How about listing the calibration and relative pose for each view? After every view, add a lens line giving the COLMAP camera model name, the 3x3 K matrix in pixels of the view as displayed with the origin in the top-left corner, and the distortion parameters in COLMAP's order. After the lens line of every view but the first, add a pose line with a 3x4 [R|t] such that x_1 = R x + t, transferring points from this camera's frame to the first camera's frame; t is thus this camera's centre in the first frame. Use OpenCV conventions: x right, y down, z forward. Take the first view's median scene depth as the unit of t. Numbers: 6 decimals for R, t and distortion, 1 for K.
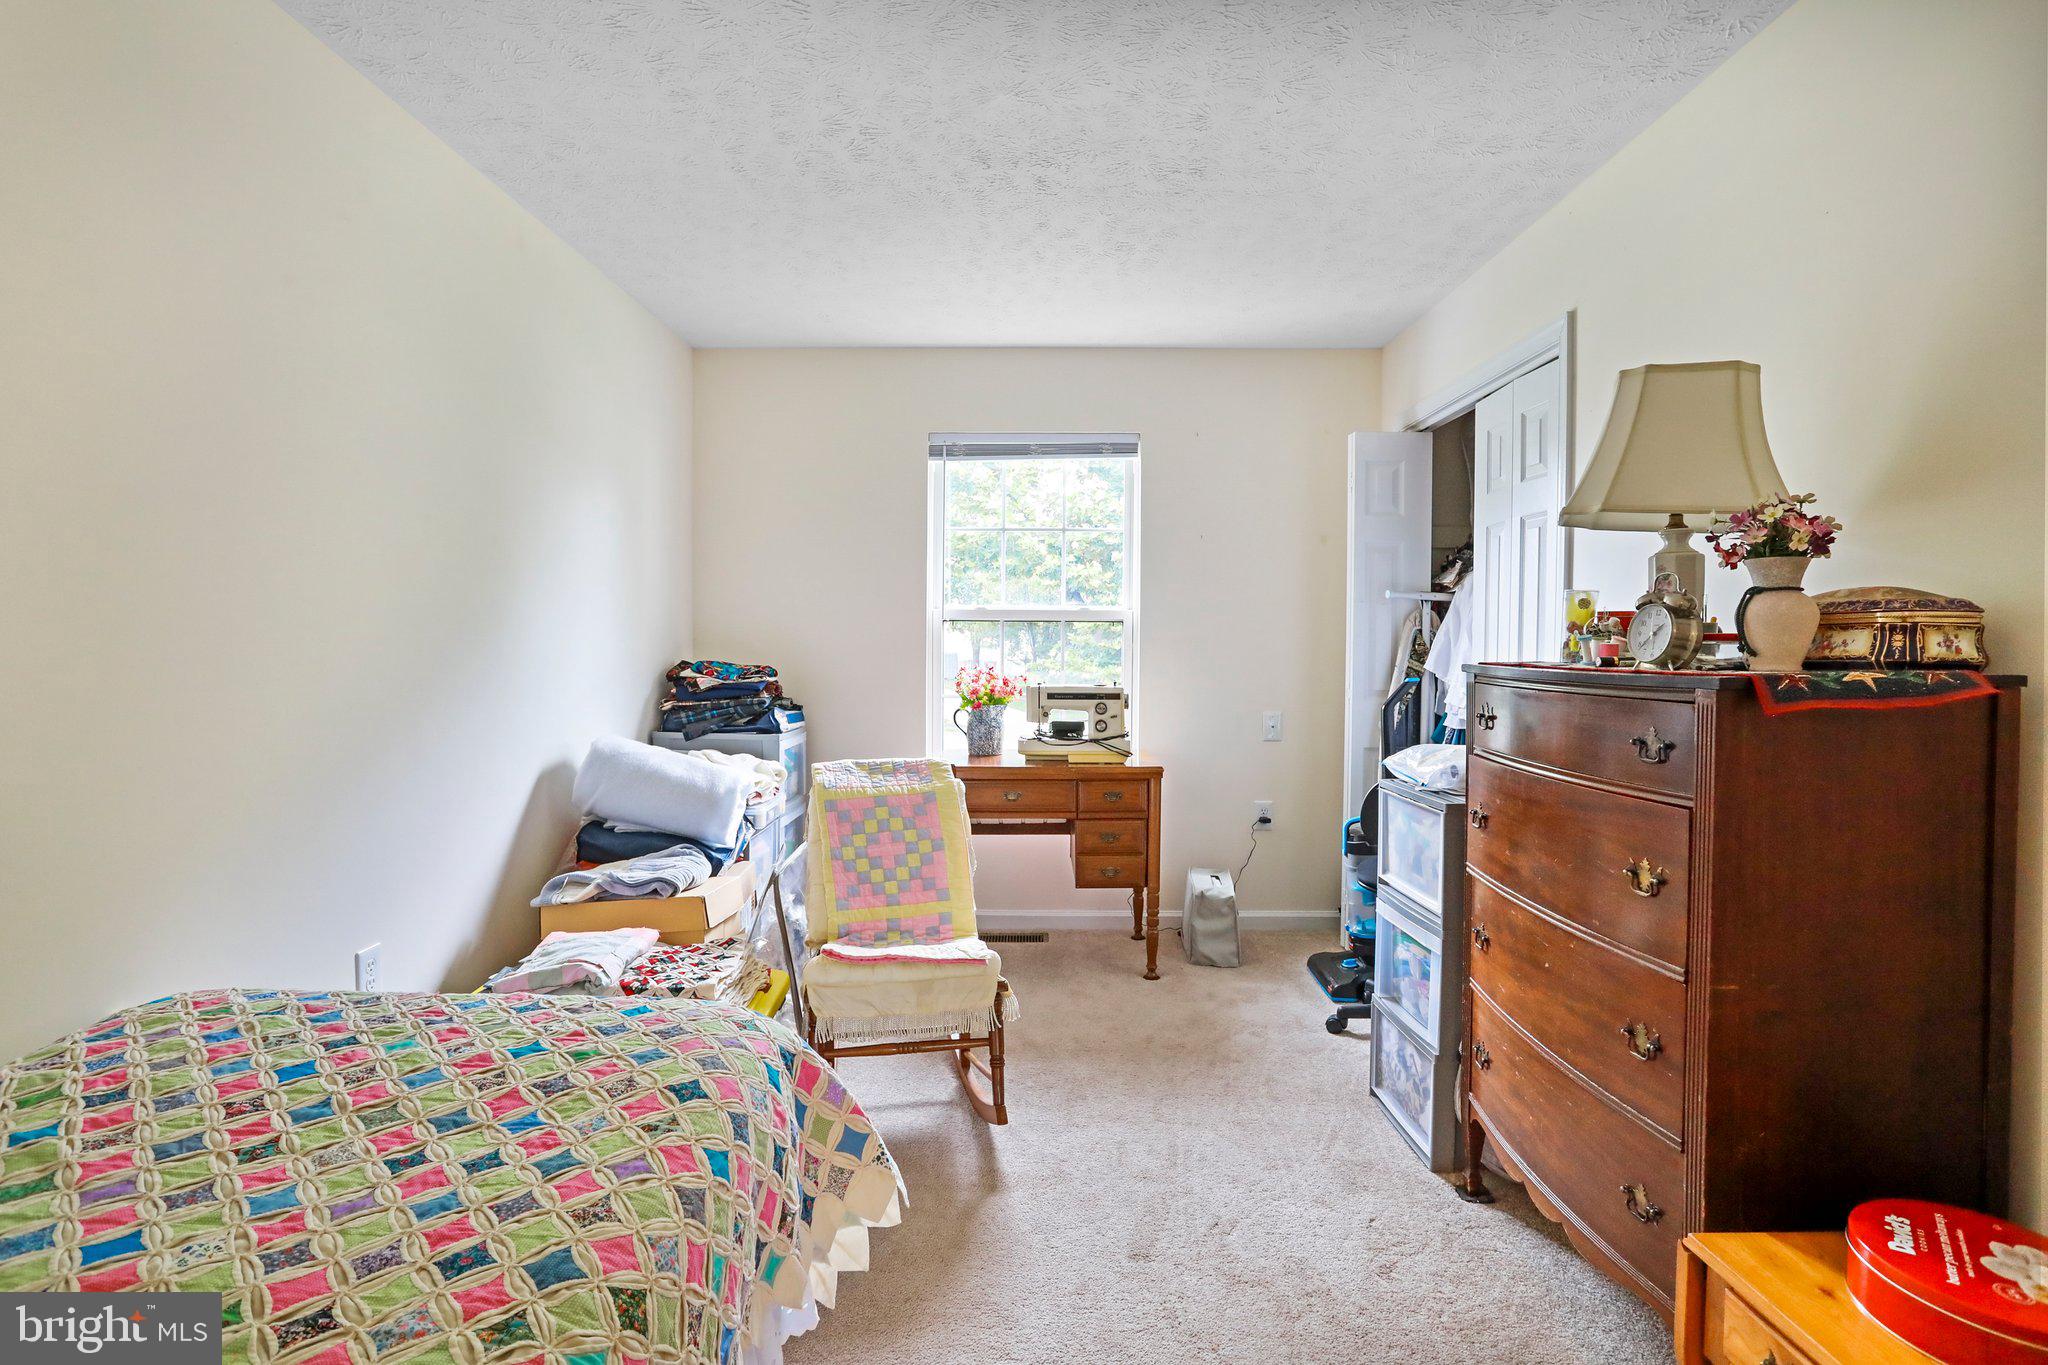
lens RADIAL K [[1012.2, 0, 1024.0], [0, 1012.2, 682.5], [0, 0, 1]] dist [-0.043108, 0.032232]
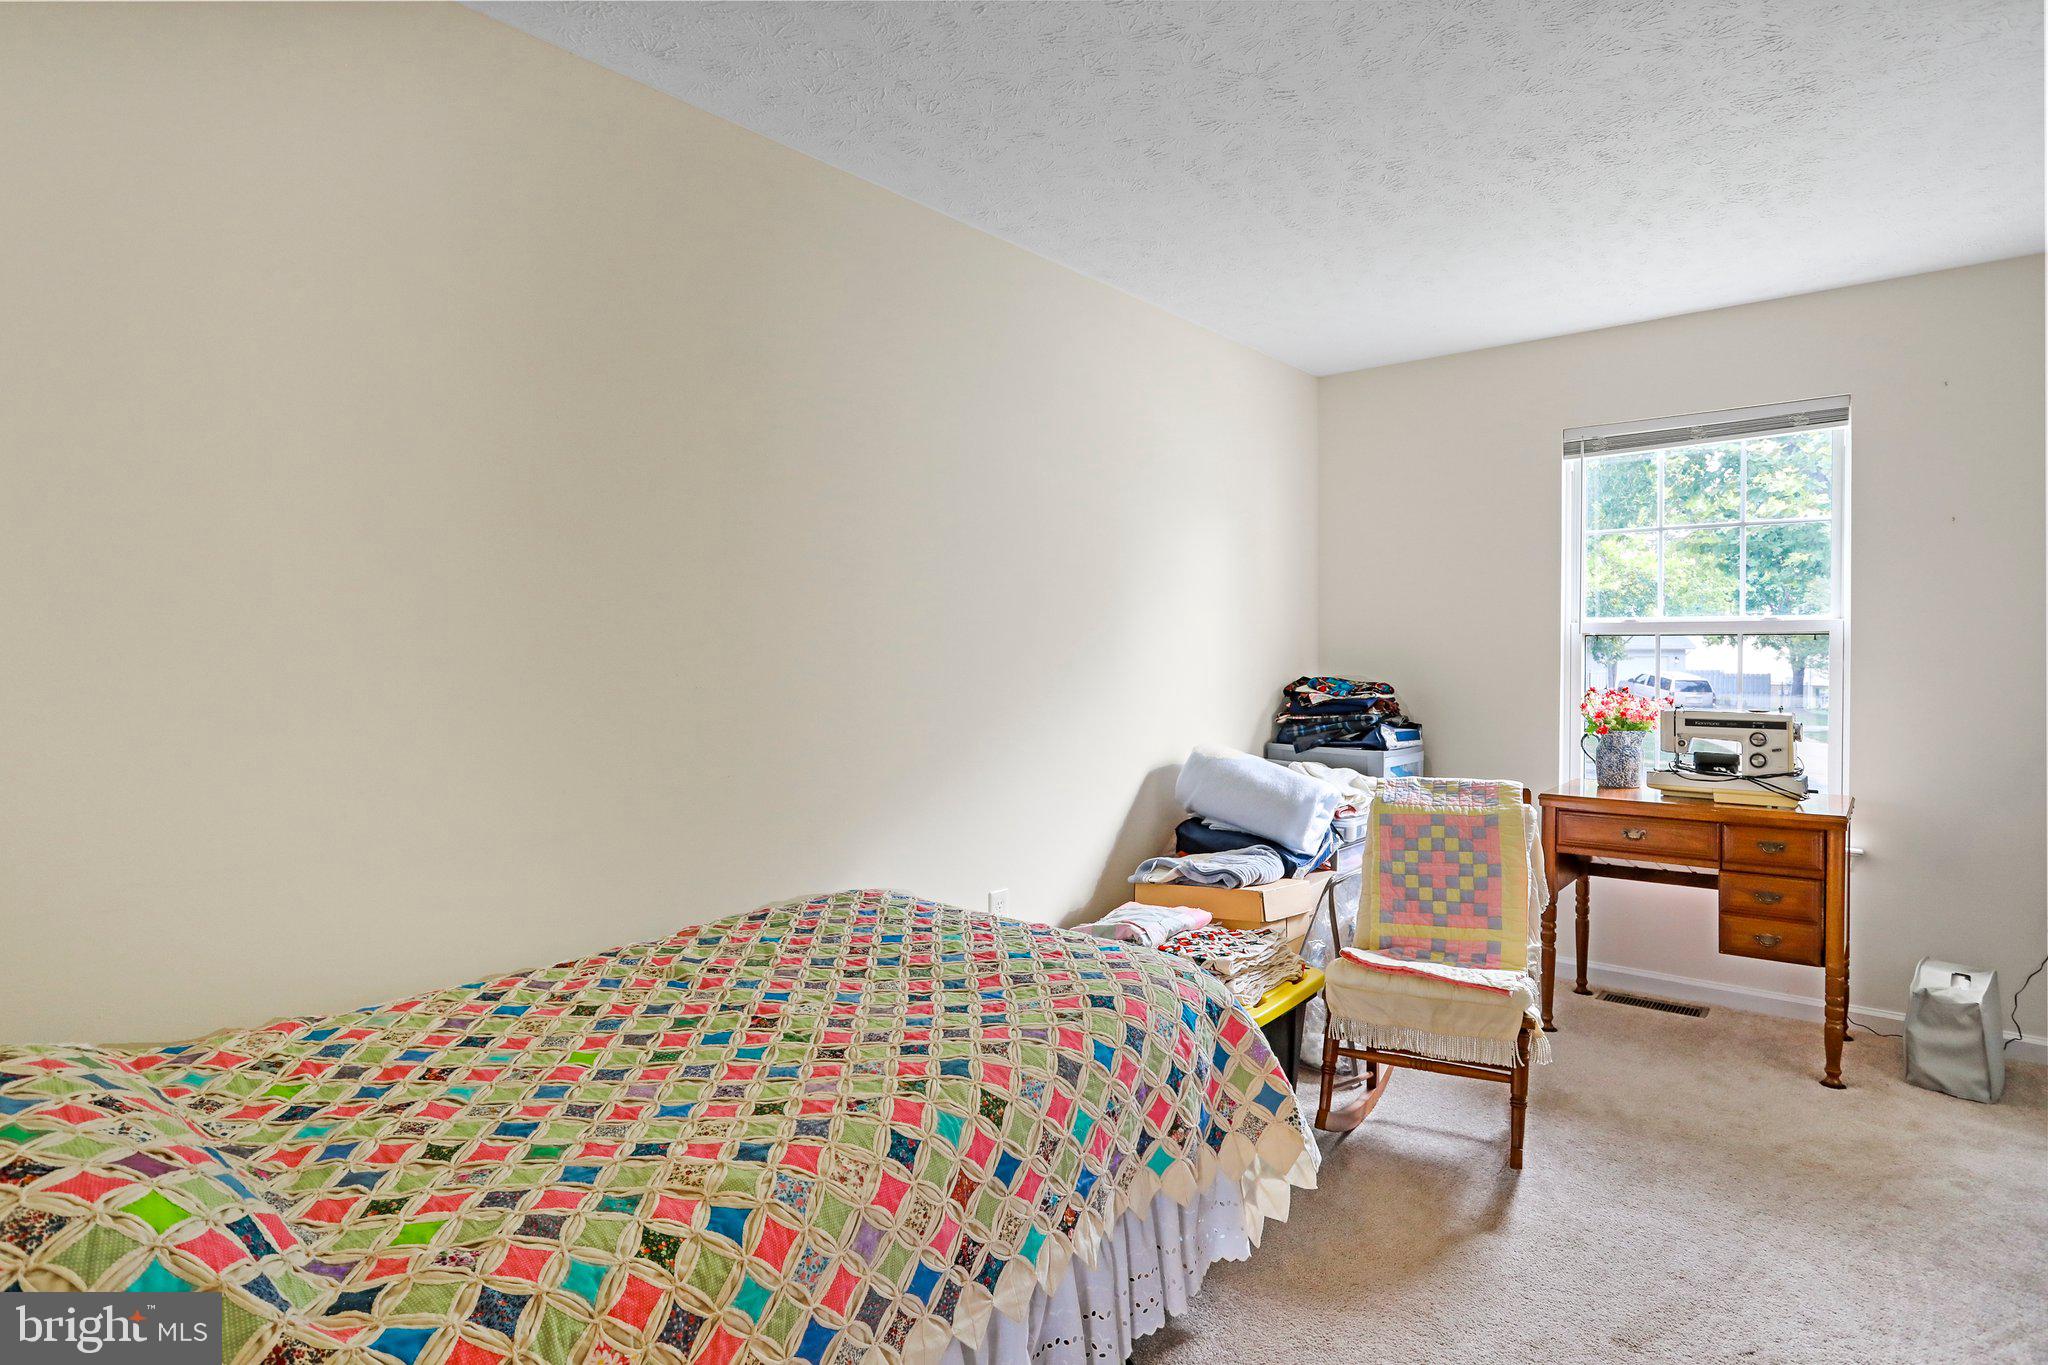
lens RADIAL K [[1085.3, 0, 1021.1], [0, 1085.3, 657.2], [0, 0, 1]] dist [-0.046390, 0.039074]
pose [[0.774147, -0.001235, -0.633005, 0.199499], [-0.025855, 0.999102, -0.033570, 0.004513], [0.632478, 0.042355, 0.773420, -0.072212]]
